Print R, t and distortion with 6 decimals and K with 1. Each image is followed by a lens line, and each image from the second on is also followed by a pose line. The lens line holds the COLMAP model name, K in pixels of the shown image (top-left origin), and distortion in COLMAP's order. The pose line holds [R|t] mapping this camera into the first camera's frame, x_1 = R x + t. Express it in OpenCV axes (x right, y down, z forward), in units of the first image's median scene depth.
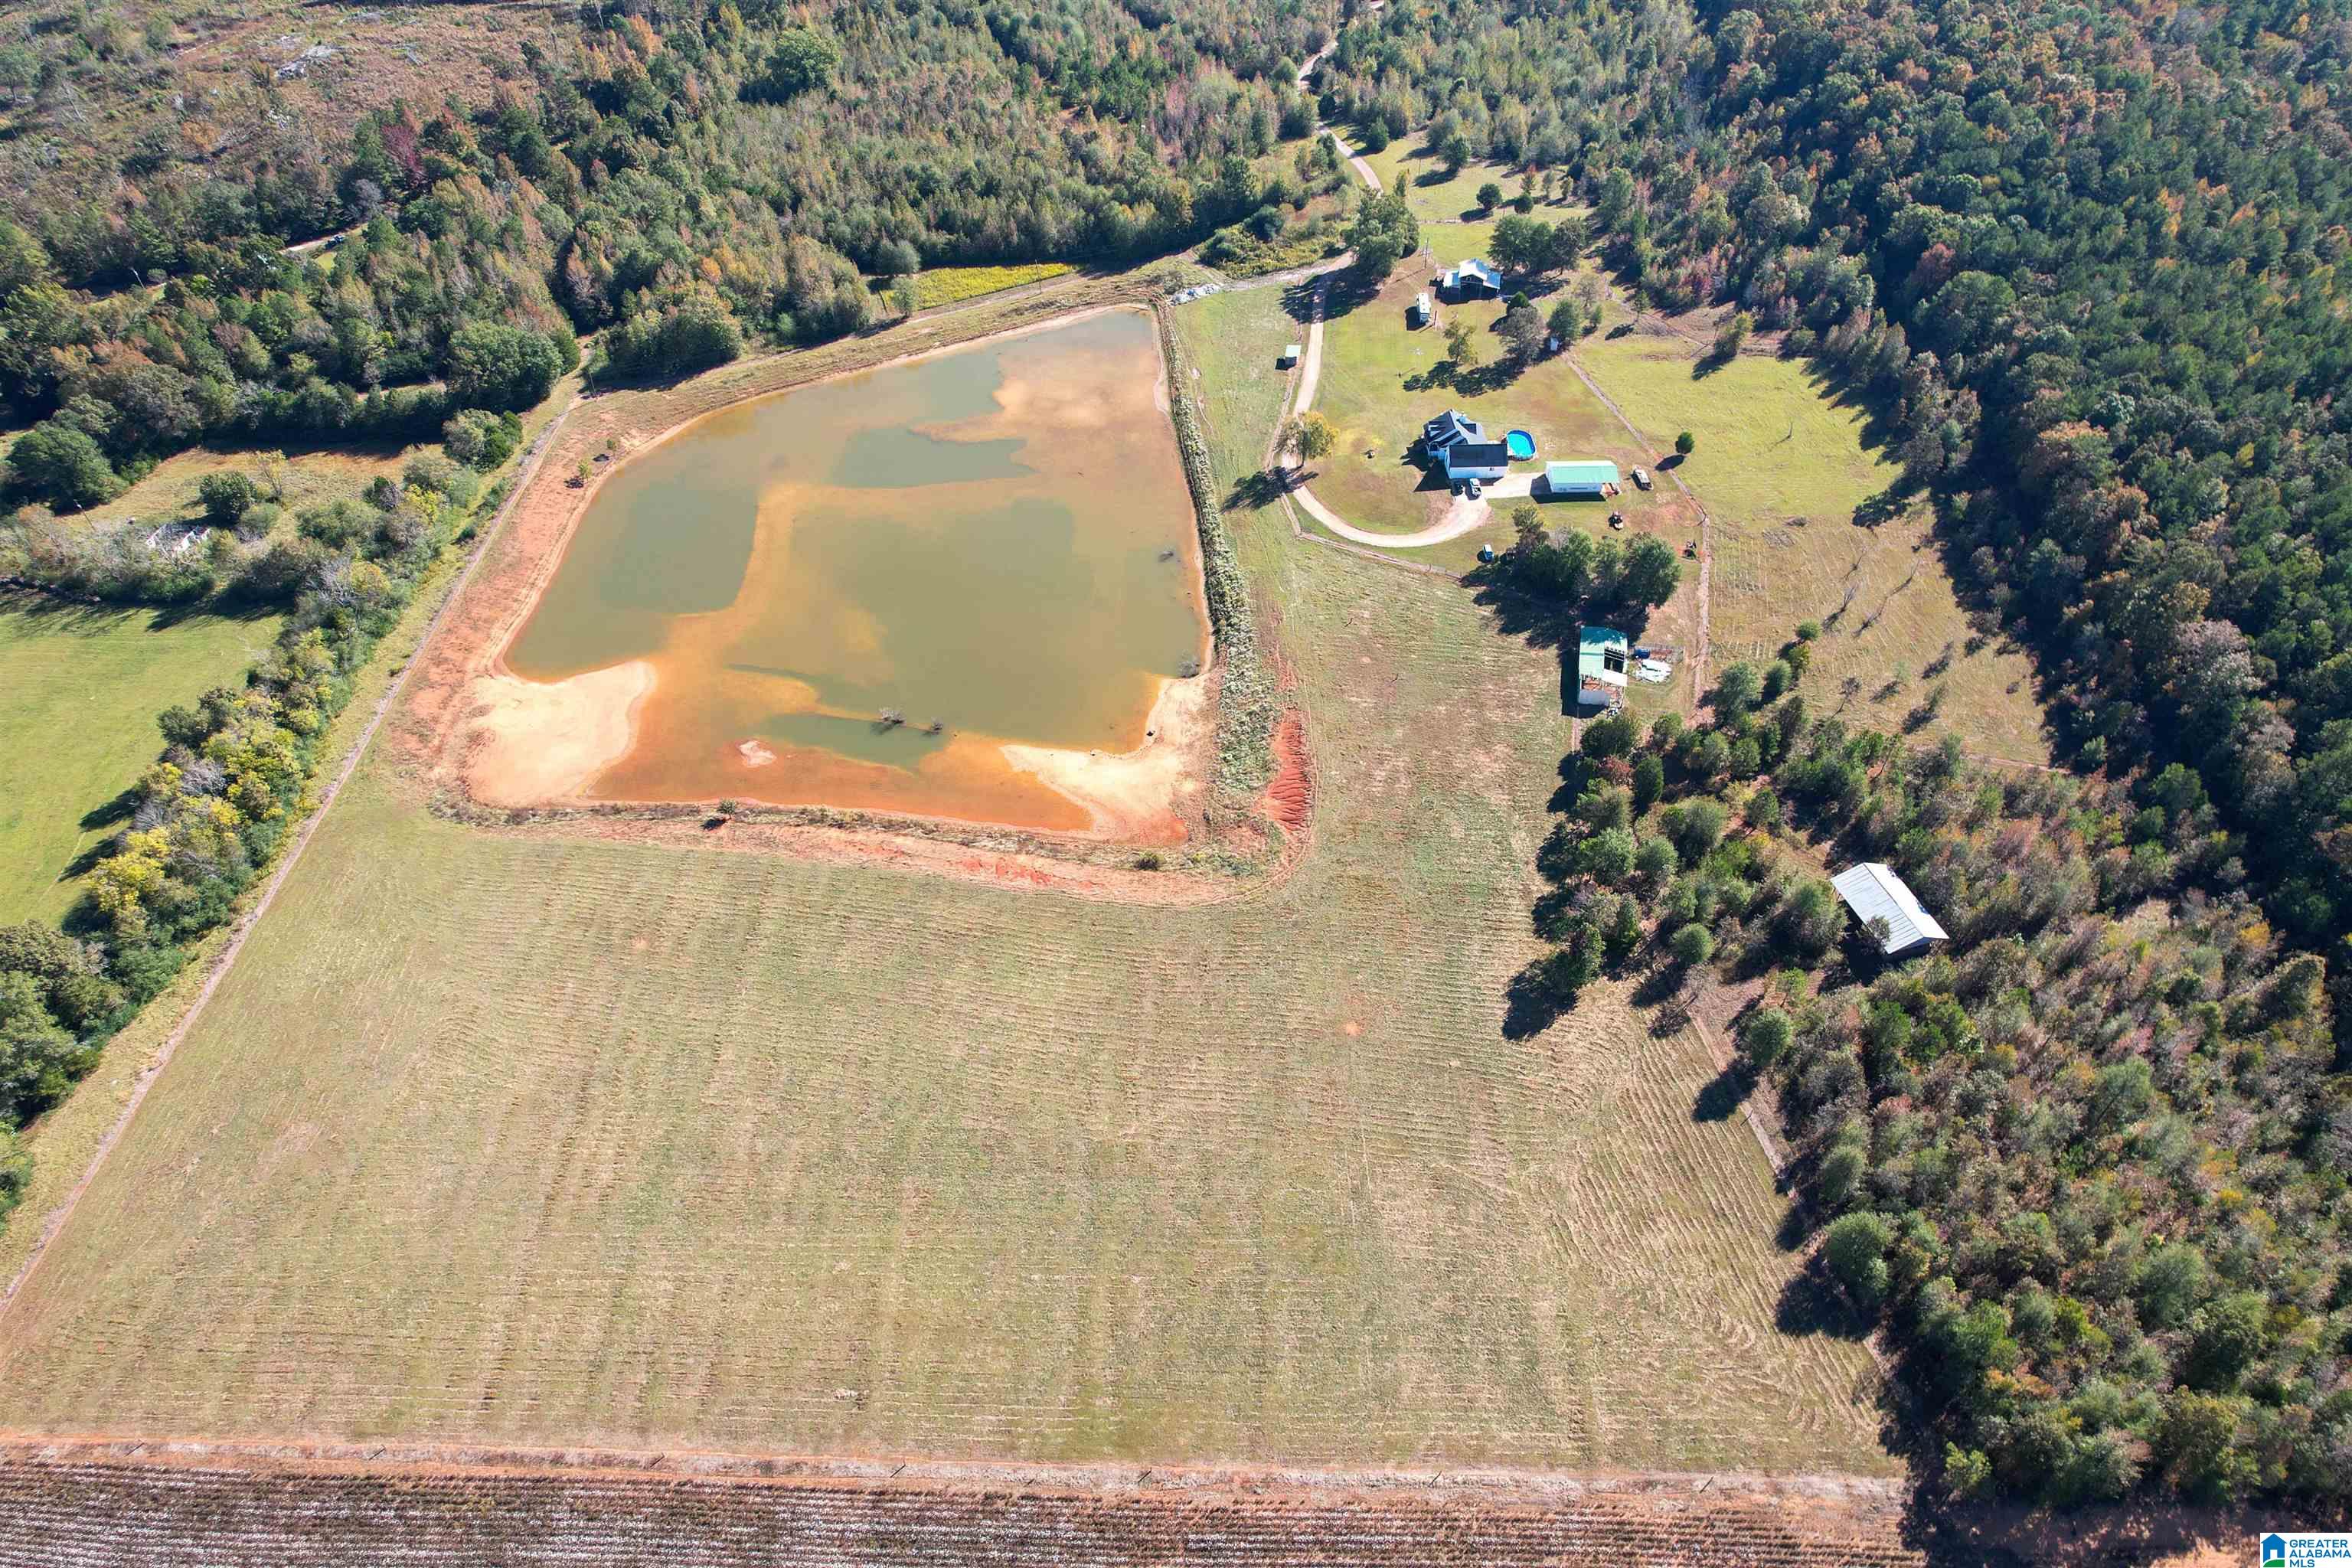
lens RADIAL K [[1502.4, 0, 1182.1], [0, 1502.4, 791.6], [0, 0, 1]] dist [-0.080915, 0.074006]
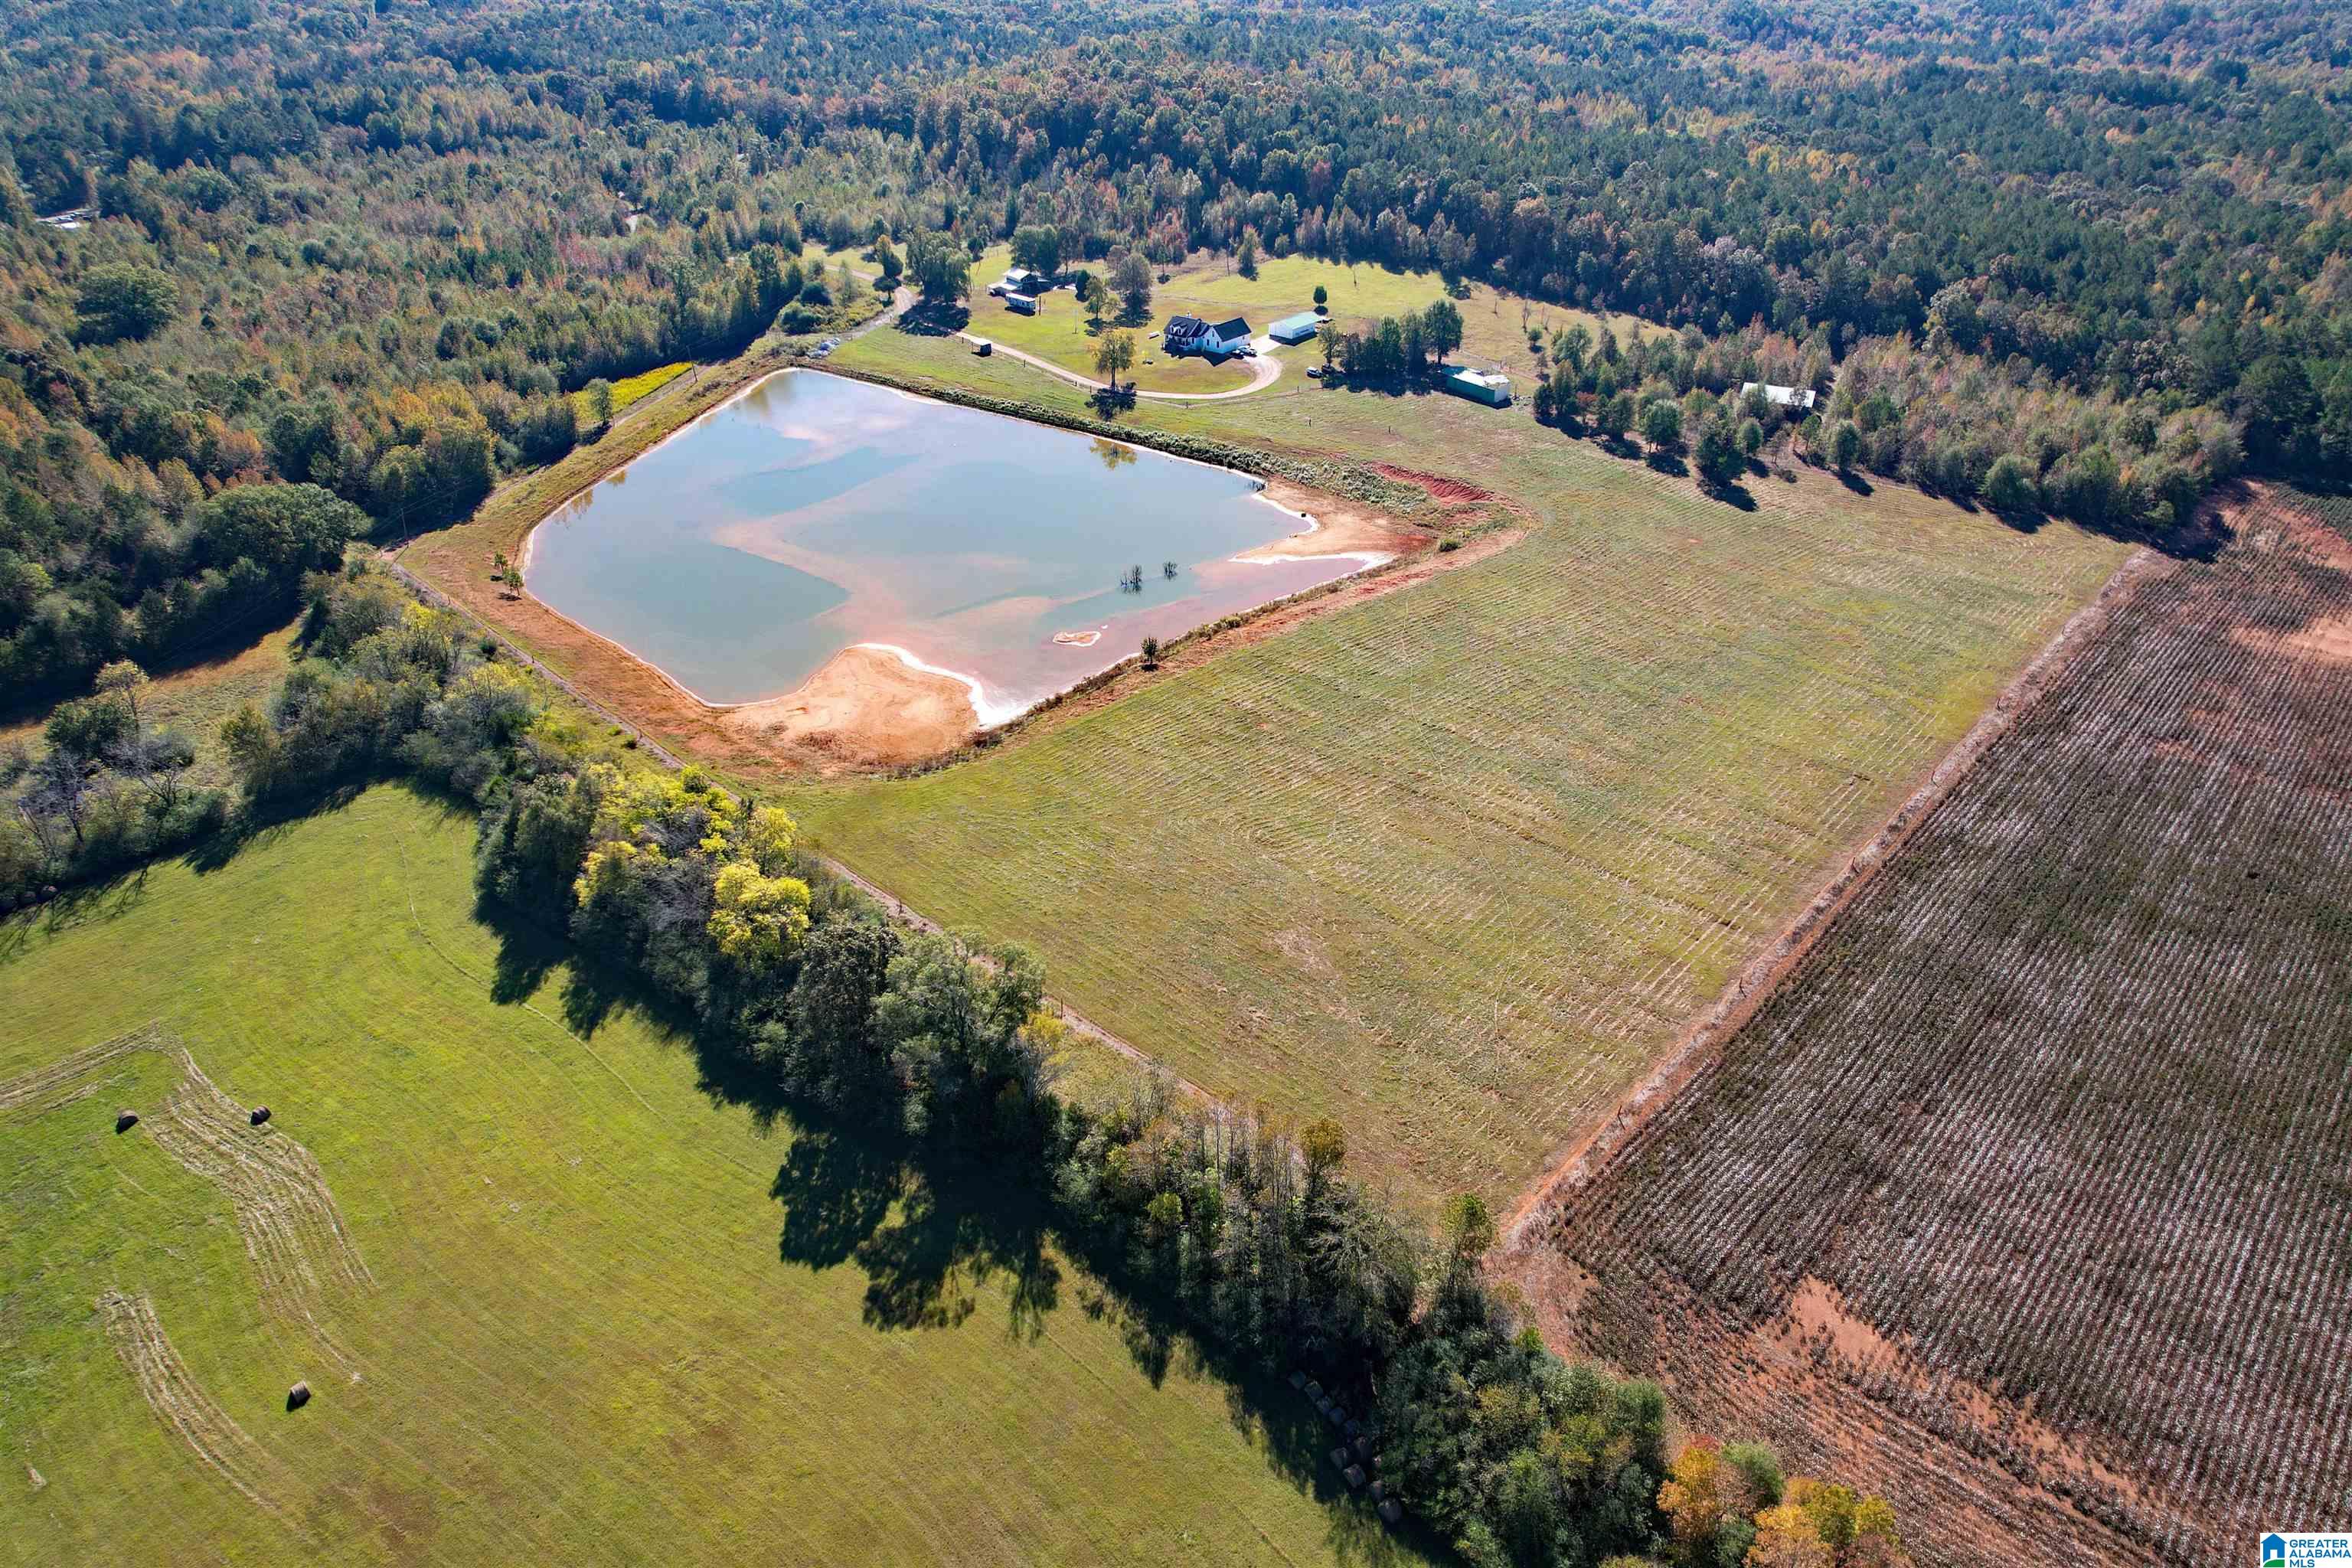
lens RADIAL K [[1507.9, 0, 1176.0], [0, 1507.9, 784.0], [0, 0, 1]] dist [-0.090253, 0.082743]
pose [[0.663080, -0.392390, 0.637460, -0.820909], [0.527620, 0.849077, -0.026173, 0.103247], [-0.530983, 0.353691, 0.770039, 0.248109]]
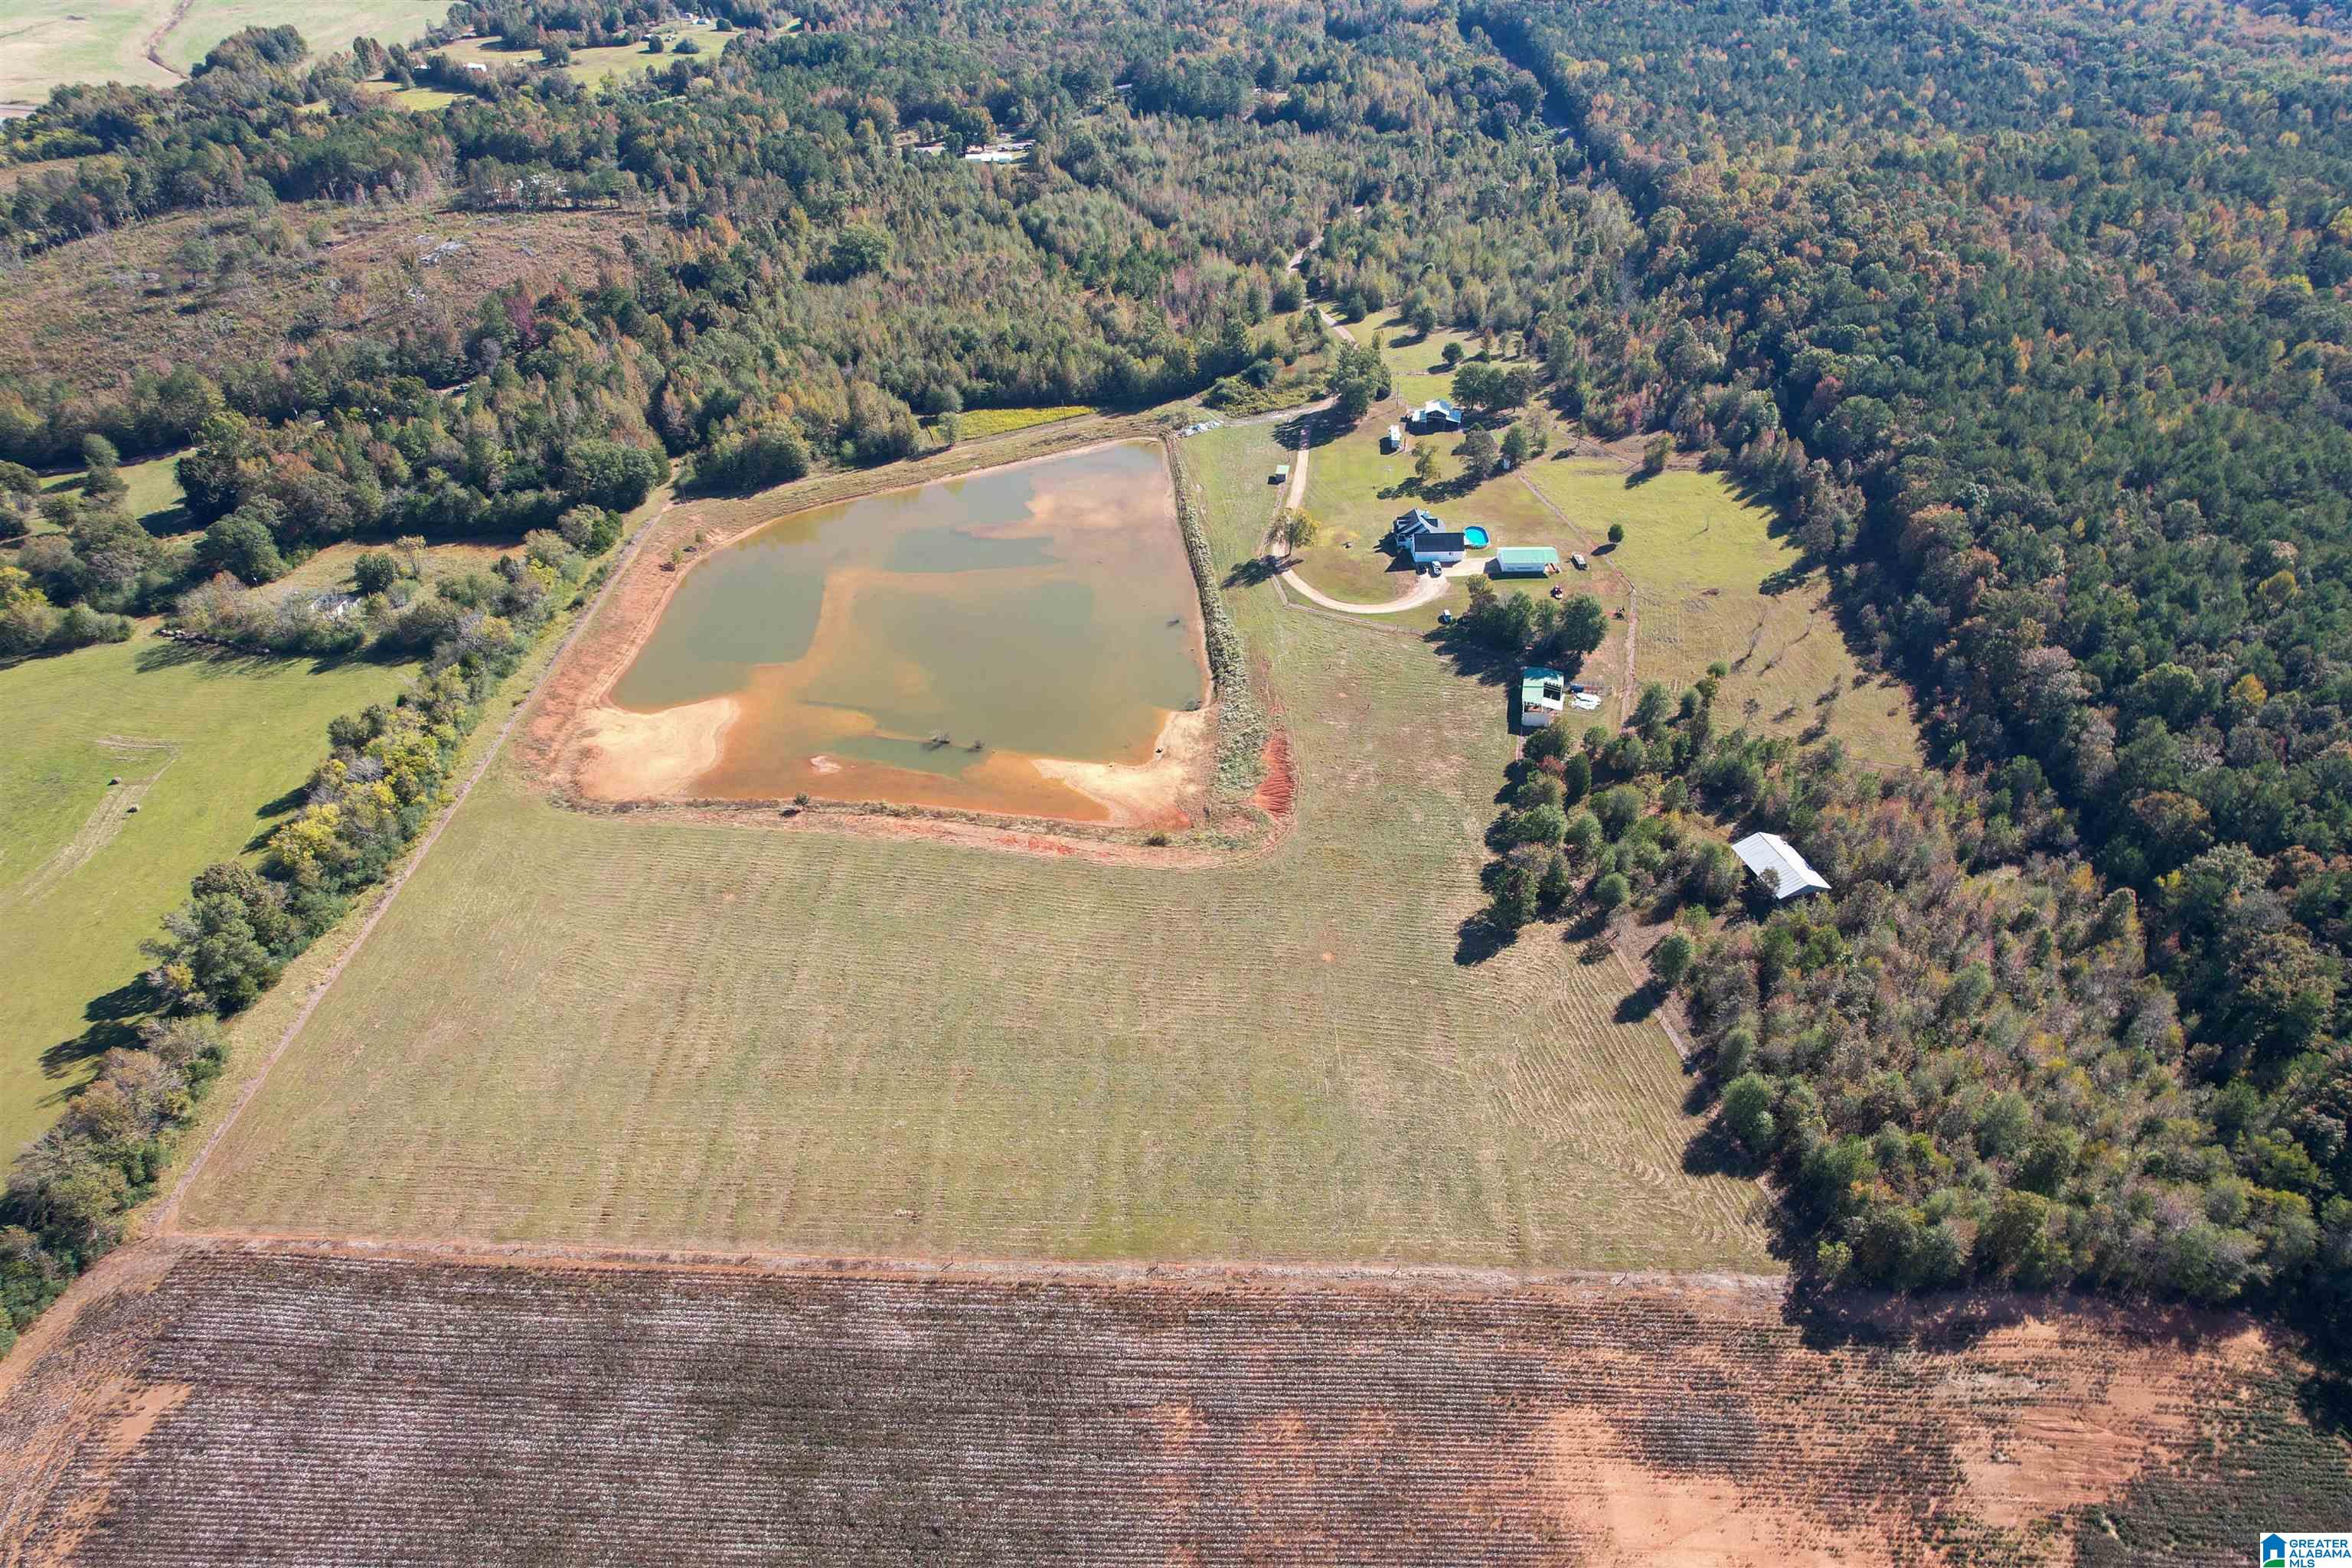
lens RADIAL K [[1502.4, 0, 1182.1], [0, 1502.4, 791.6], [0, 0, 1]] dist [-0.080915, 0.074006]
pose [[0.999983, 0.000539, -0.005762, 0.003522], [-0.001359, 0.989682, -0.143274, 0.151997], [0.005625, 0.143279, 0.989666, -0.151804]]
